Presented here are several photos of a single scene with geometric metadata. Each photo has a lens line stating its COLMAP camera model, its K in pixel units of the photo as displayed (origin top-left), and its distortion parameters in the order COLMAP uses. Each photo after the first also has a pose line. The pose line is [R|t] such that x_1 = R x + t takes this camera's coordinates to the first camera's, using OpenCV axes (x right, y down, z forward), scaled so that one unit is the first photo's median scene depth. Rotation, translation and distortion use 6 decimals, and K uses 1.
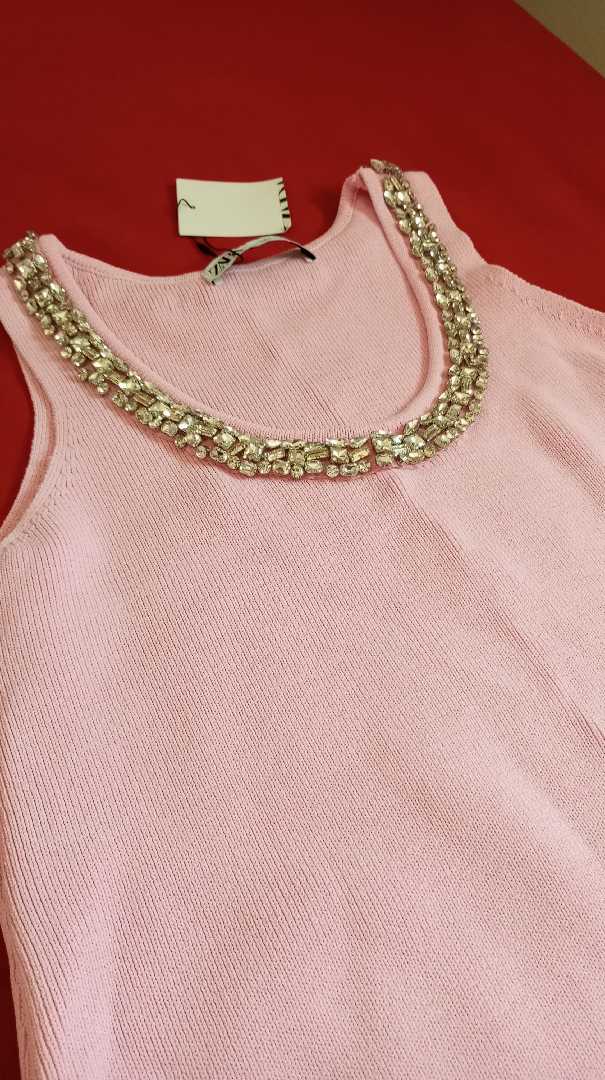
lens RADIAL K [[896.5, 0, 302.5], [0, 896.5, 540.0], [0, 0, 1]] dist [0.009092, -0.003246]
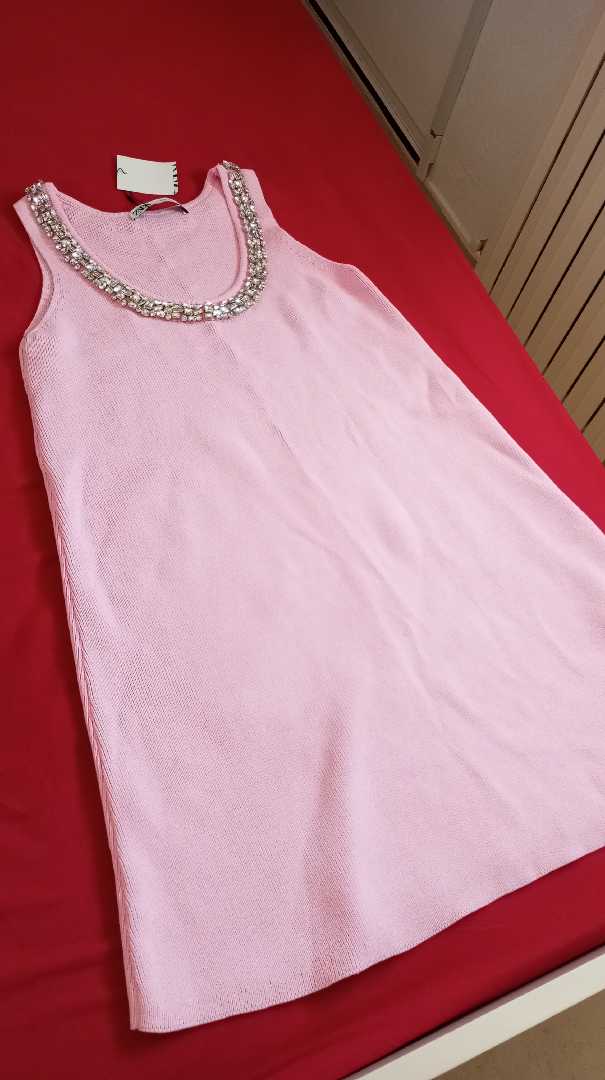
lens RADIAL K [[896.5, 0, 302.5], [0, 896.5, 540.0], [0, 0, 1]] dist [0.009092, -0.003246]
pose [[0.987748, 0.082112, 0.132710, 0.064962], [-0.093899, 0.991935, 0.085140, 0.221721], [-0.124649, -0.096558, 0.987491, -1.124833]]
